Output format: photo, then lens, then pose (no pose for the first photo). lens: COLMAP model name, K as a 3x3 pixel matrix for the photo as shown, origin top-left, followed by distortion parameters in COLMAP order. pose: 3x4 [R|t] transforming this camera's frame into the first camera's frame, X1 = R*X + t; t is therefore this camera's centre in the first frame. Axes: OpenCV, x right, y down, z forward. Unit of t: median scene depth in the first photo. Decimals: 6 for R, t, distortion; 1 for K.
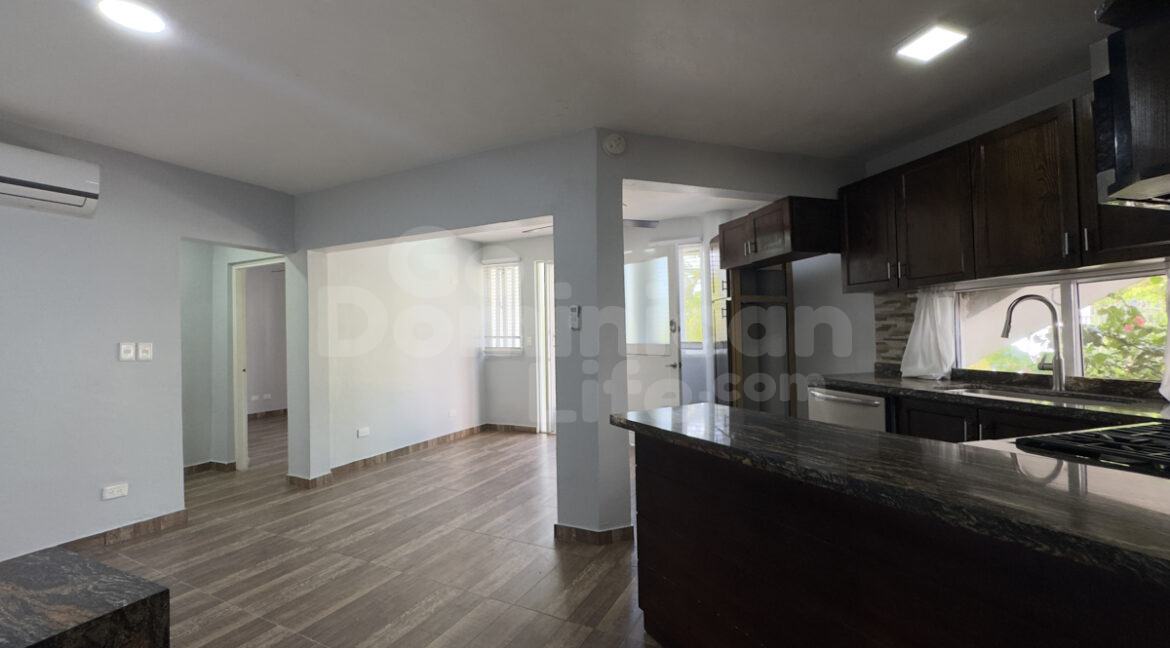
lens RADIAL K [[469.0, 0, 585.3], [0, 469.0, 325.0], [0, 0, 1]] dist [-0.006487, 0.001280]
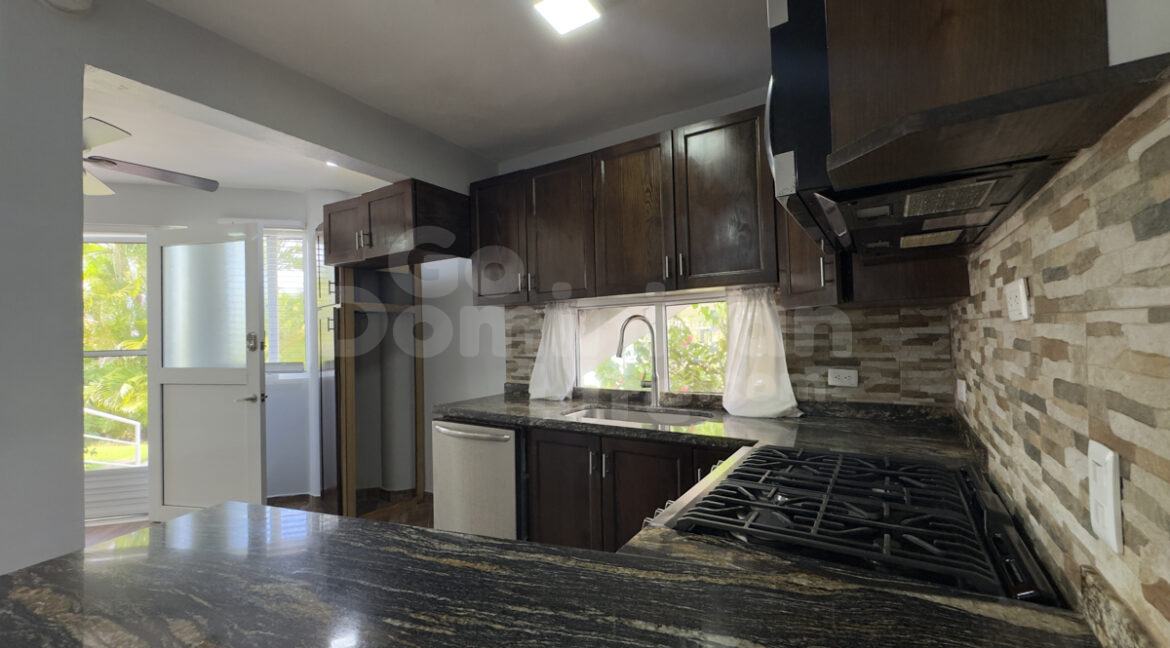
lens RADIAL K [[469.0, 0, 584.7], [0, 469.0, 324.3], [0, 0, 1]] dist [-0.006487, 0.001280]
pose [[0.750234, 0.016673, 0.660962, 0.142394], [-0.005341, 0.999802, -0.019158, -0.018157], [-0.661151, 0.010843, 0.750174, 0.230739]]
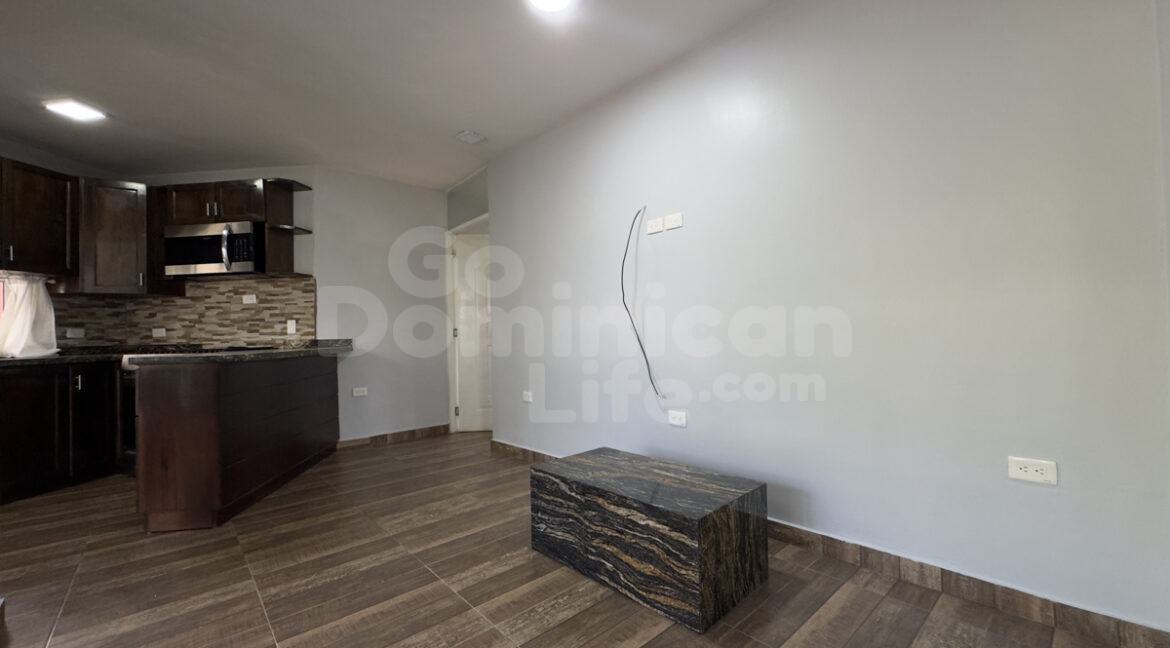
lens RADIAL K [[469.0, 0, 586.9], [0, 469.0, 324.1], [0, 0, 1]] dist [-0.006487, 0.001280]
pose [[-0.931757, 0.050631, 0.359536, -0.783115], [0.036233, 0.998253, -0.046678, 0.120066], [-0.361271, -0.030465, -0.931963, 1.112064]]
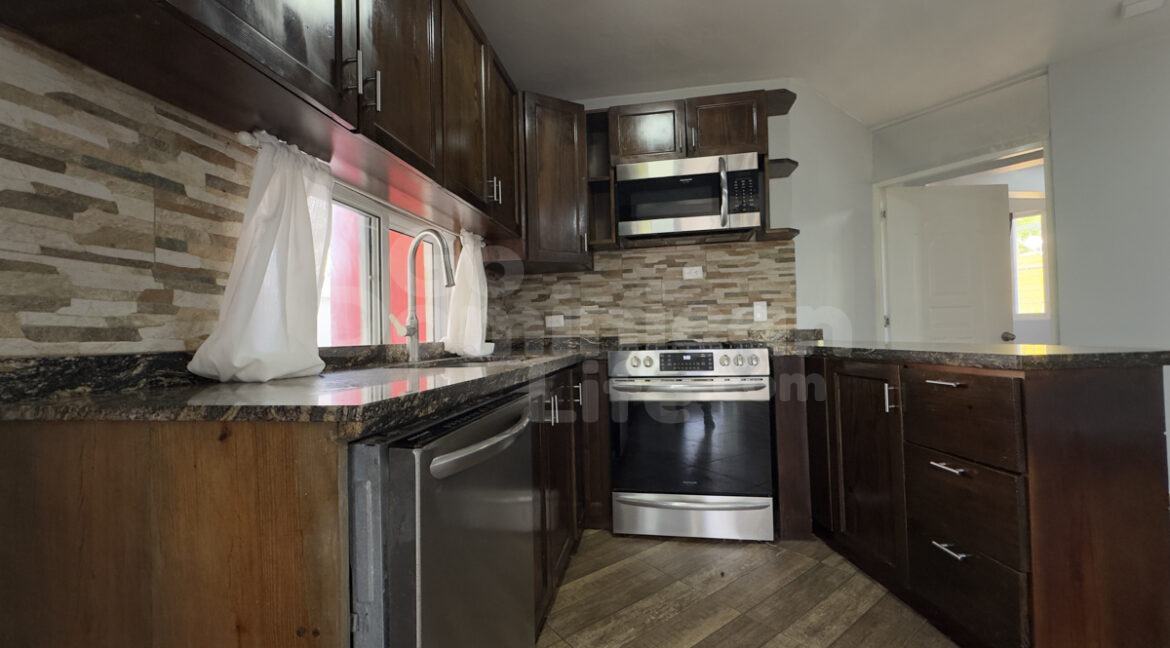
lens RADIAL K [[469.0, 0, 585.7], [0, 469.0, 323.3], [0, 0, 1]] dist [-0.006487, 0.001280]
pose [[-0.904580, 0.055006, 0.422741, 0.326519], [0.038332, 0.998119, -0.047850, 0.091894], [-0.424578, -0.027079, -0.904986, 1.158688]]
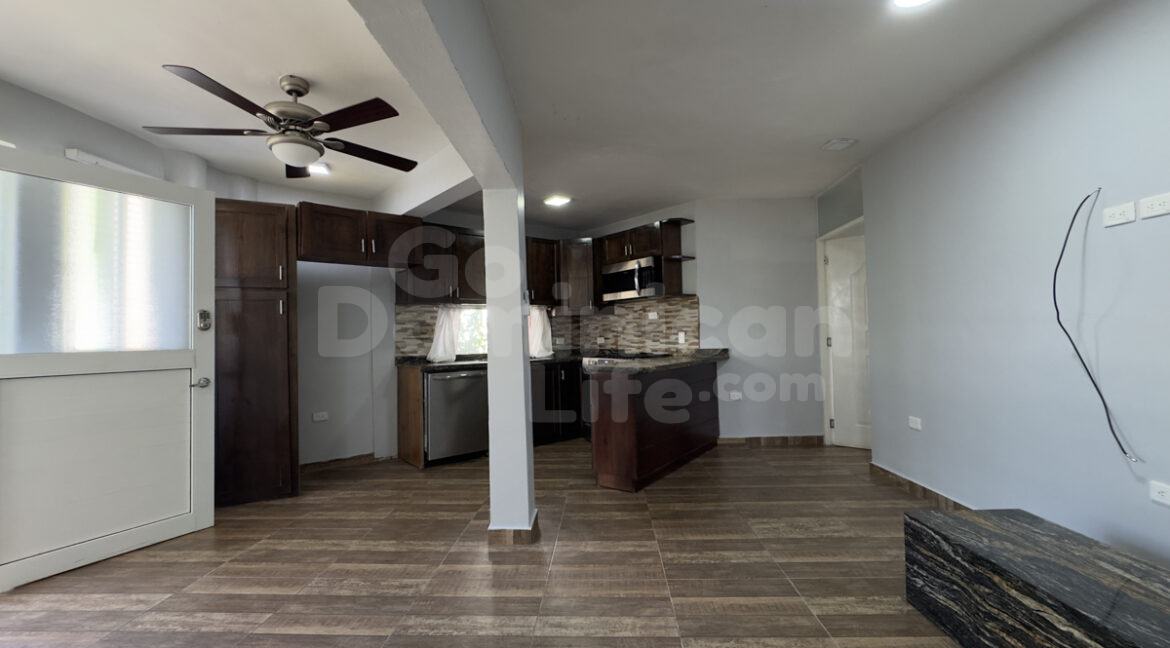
lens RADIAL K [[469.0, 0, 585.4], [0, 469.0, 326.4], [0, 0, 1]] dist [-0.006487, 0.001280]
pose [[-0.414473, 0.046969, 0.908849, -0.852283], [0.014428, 0.998881, -0.045042, 0.067457], [-0.909947, -0.005555, -0.414686, 1.147046]]
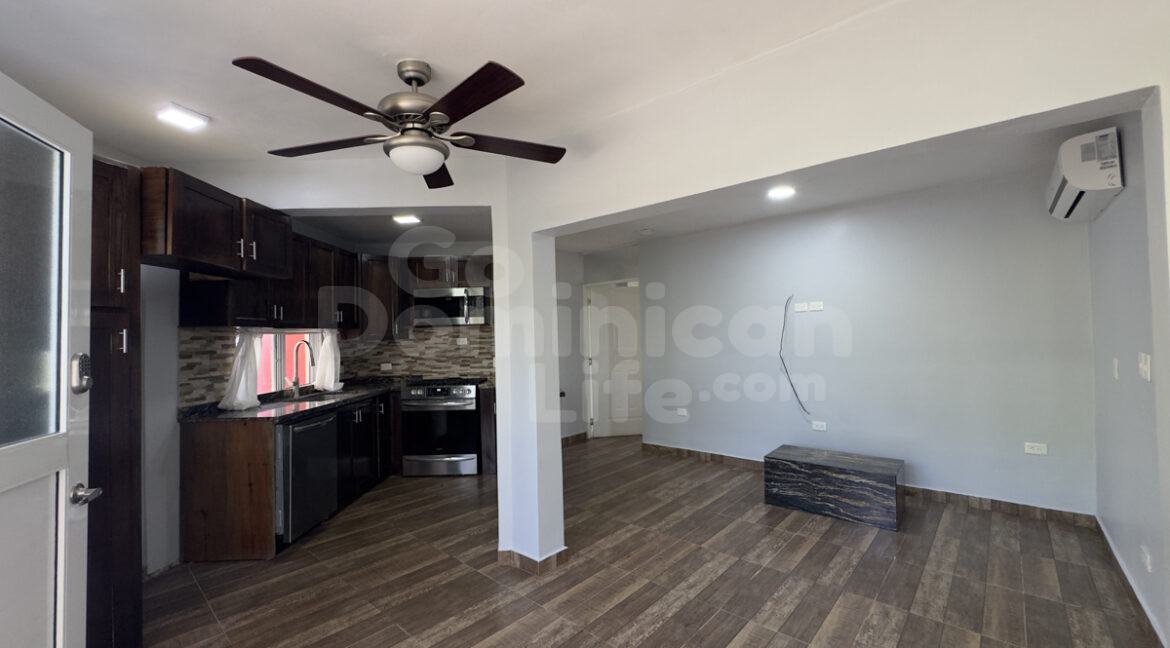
lens RADIAL K [[469.0, 0, 585.9], [0, 469.0, 323.8], [0, 0, 1]] dist [-0.006487, 0.001280]
pose [[-0.964400, 0.050853, 0.259511, -0.348060], [0.039694, 0.998055, -0.048065, -0.002711], [-0.261450, -0.036053, -0.964543, 1.766462]]
